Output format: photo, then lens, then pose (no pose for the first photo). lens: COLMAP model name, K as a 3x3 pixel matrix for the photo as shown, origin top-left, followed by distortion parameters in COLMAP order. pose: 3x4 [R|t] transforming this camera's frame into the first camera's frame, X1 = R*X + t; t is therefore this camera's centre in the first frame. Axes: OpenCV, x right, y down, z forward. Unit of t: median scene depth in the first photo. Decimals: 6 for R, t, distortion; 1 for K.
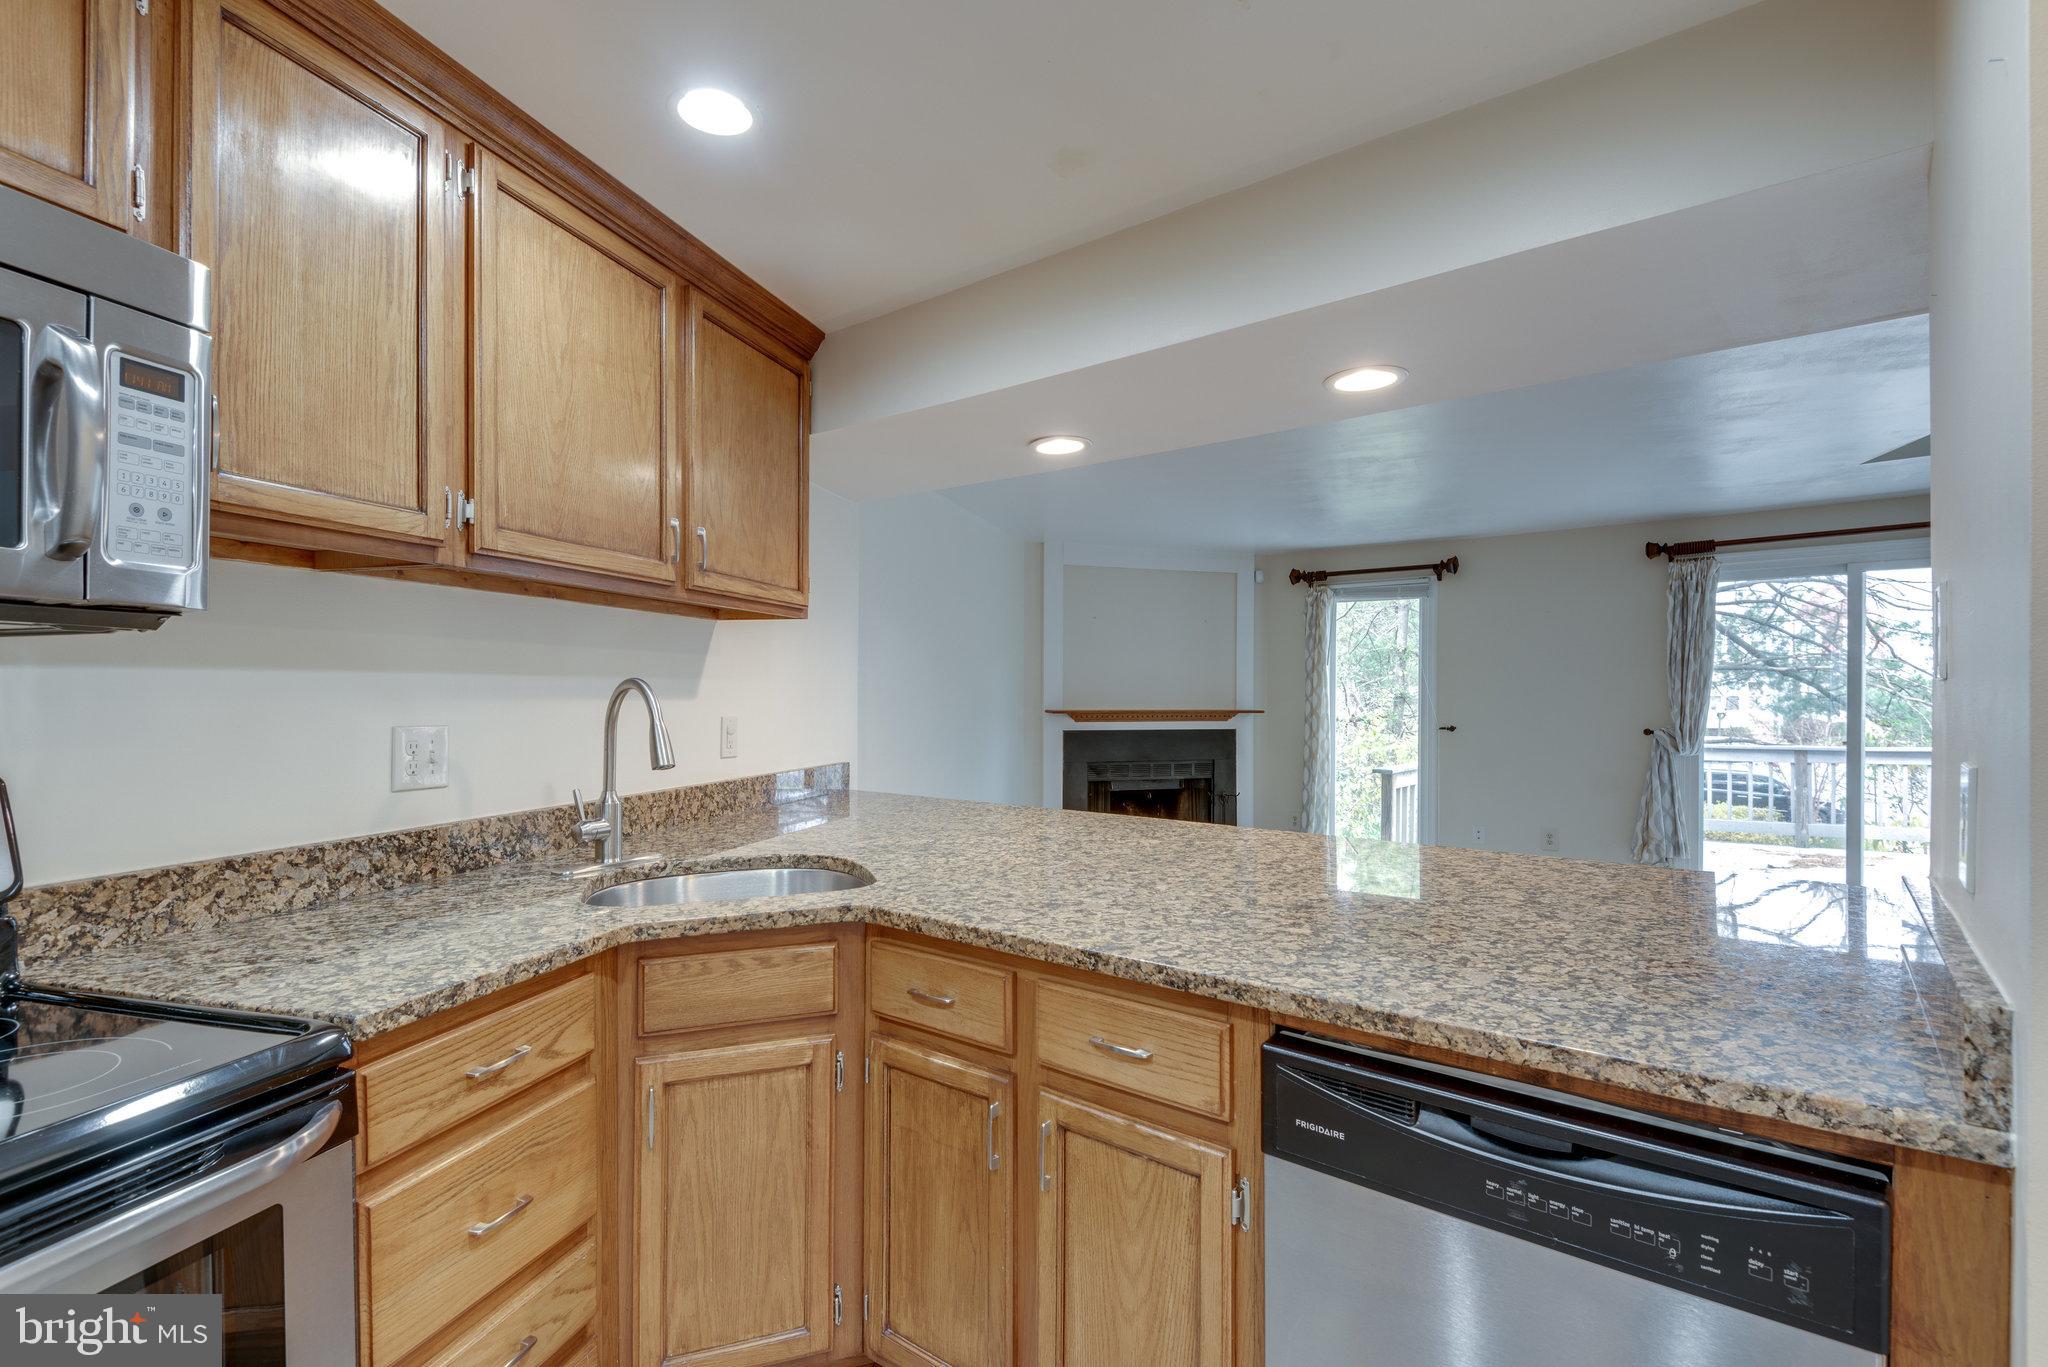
lens RADIAL K [[988.3, 0, 1020.7], [0, 988.3, 691.7], [0, 0, 1]] dist [0.026911, -0.024253]
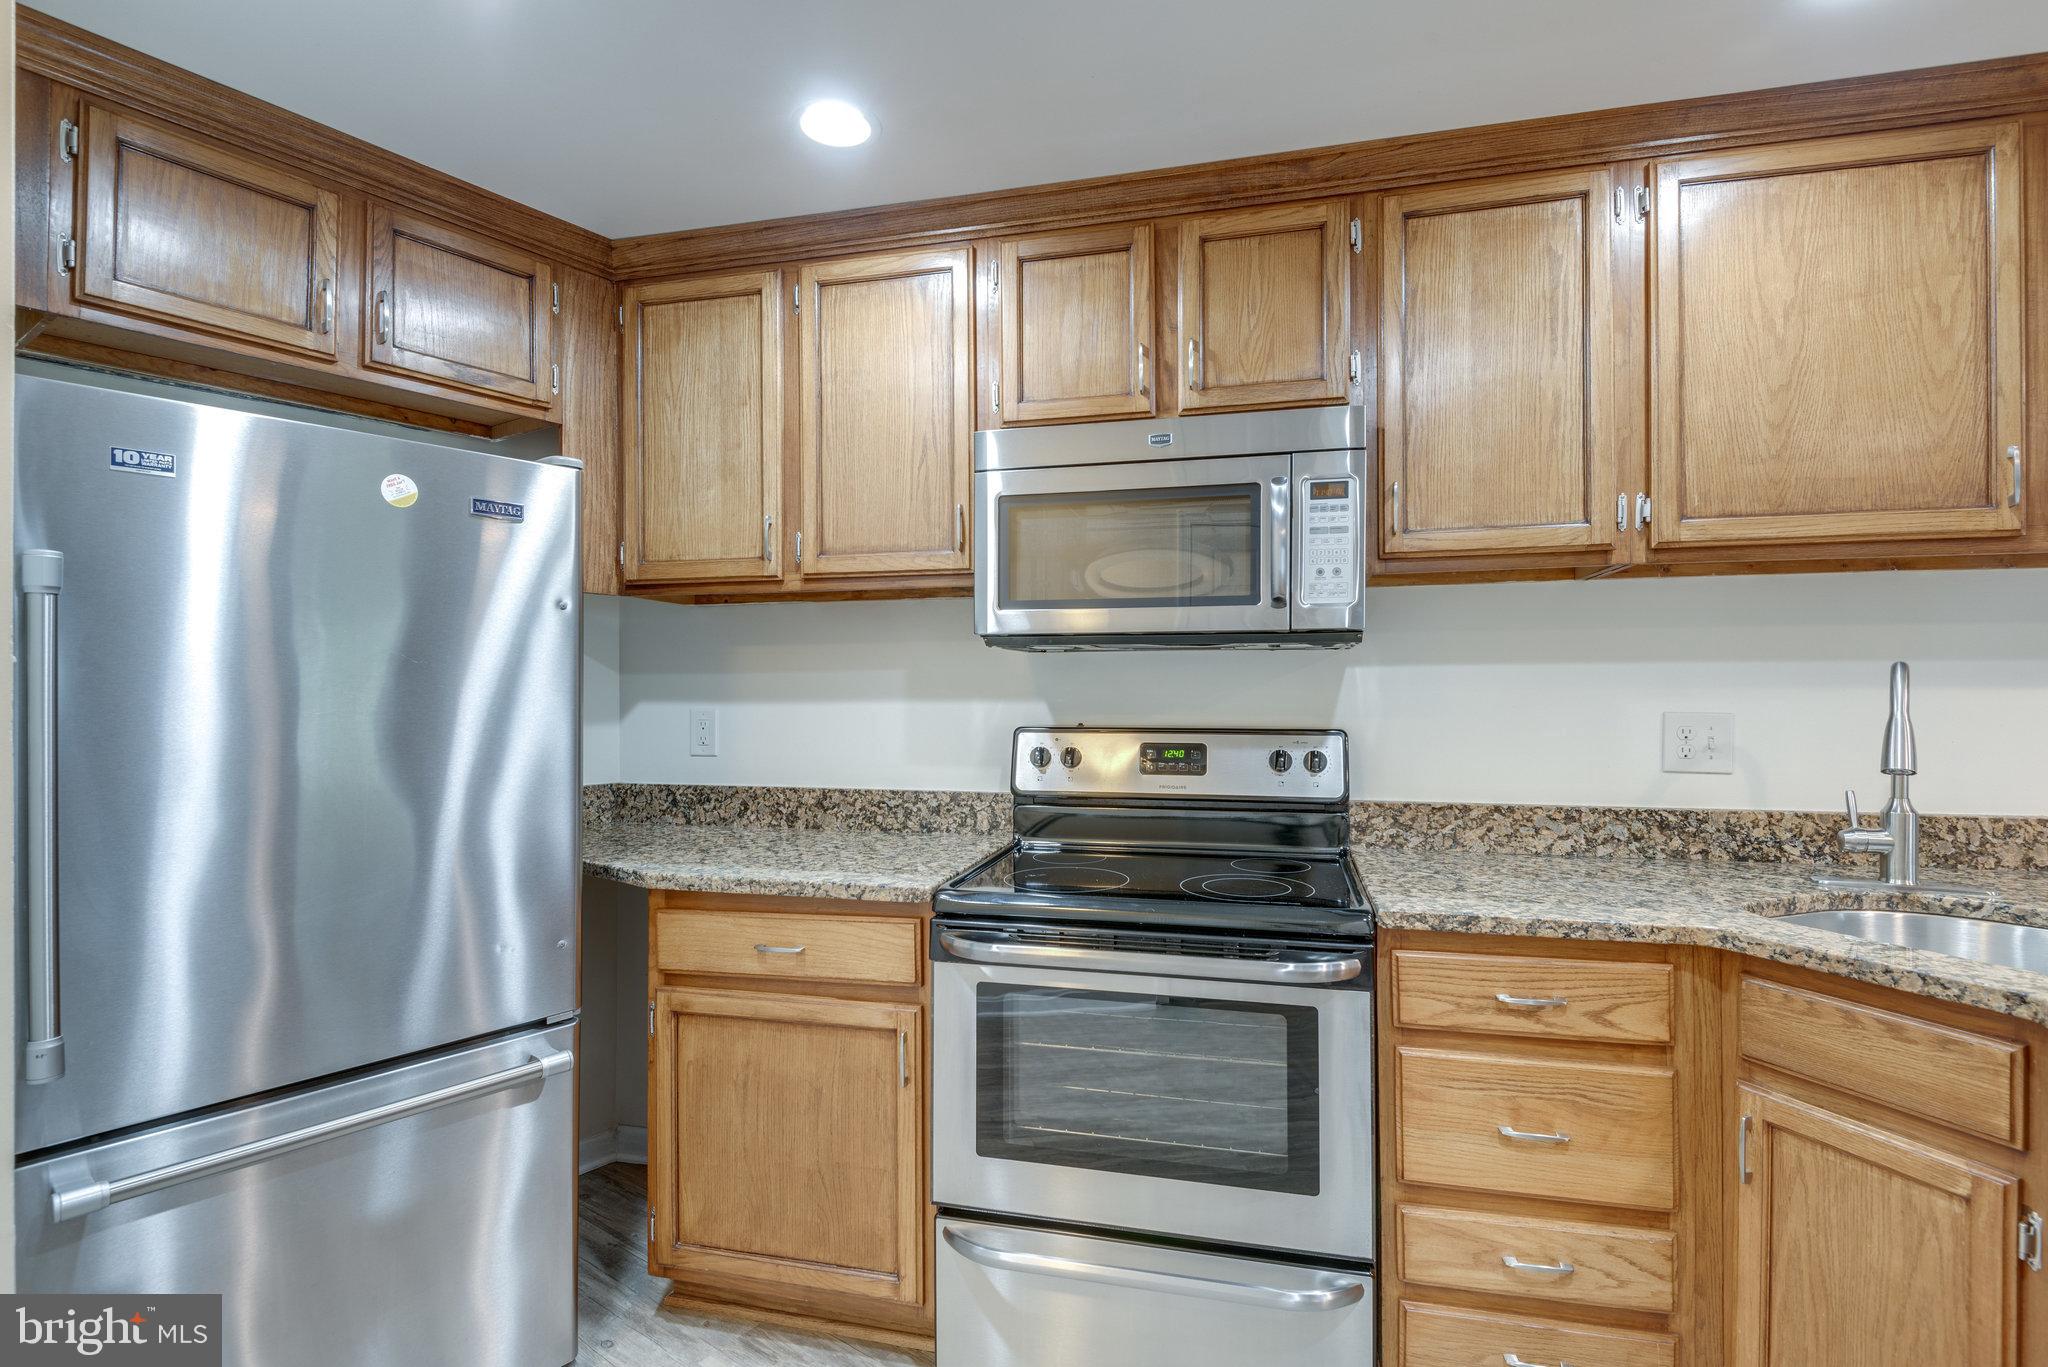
lens RADIAL K [[983.2, 0, 1047.3], [0, 983.2, 688.3], [0, 0, 1]] dist [0.033493, -0.025002]
pose [[0.027990, 0.001956, -0.999606, 0.483681], [0.004459, 0.999988, 0.002081, 0.003871], [0.999598, -0.004516, 0.027981, 0.323175]]
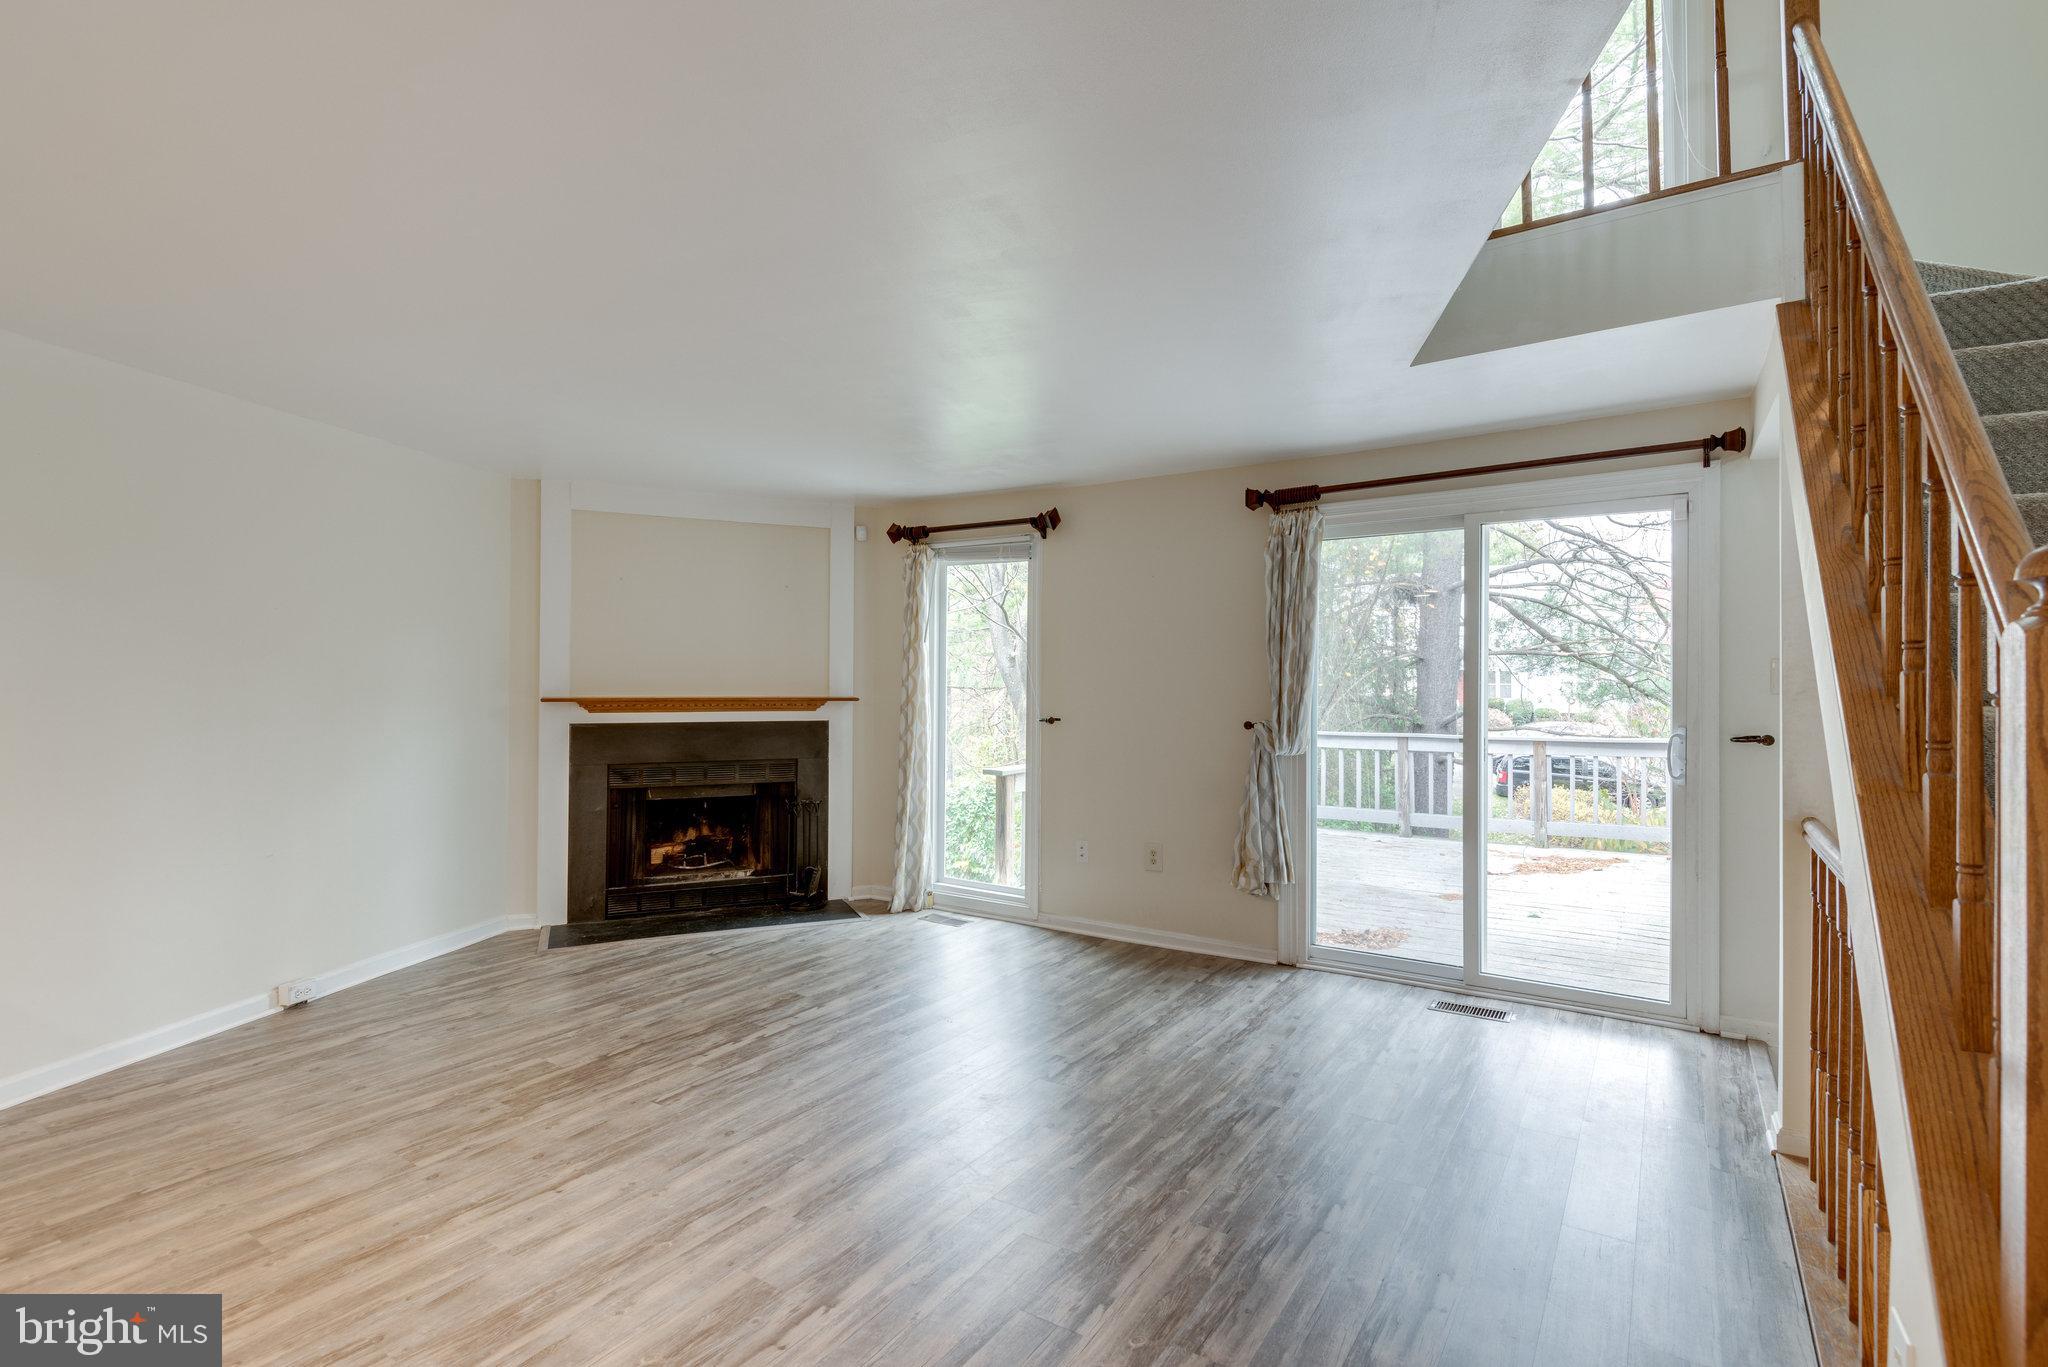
lens RADIAL K [[1005.3, 0, 1023.2], [0, 1005.3, 677.2], [0, 0, 1]] dist [0.049568, -0.037141]
pose [[0.994253, 0.002292, 0.107030, 1.269603], [-0.002324, 0.999997, 0.000174, 0.006321], [-0.107029, -0.000422, 0.994256, 0.737976]]
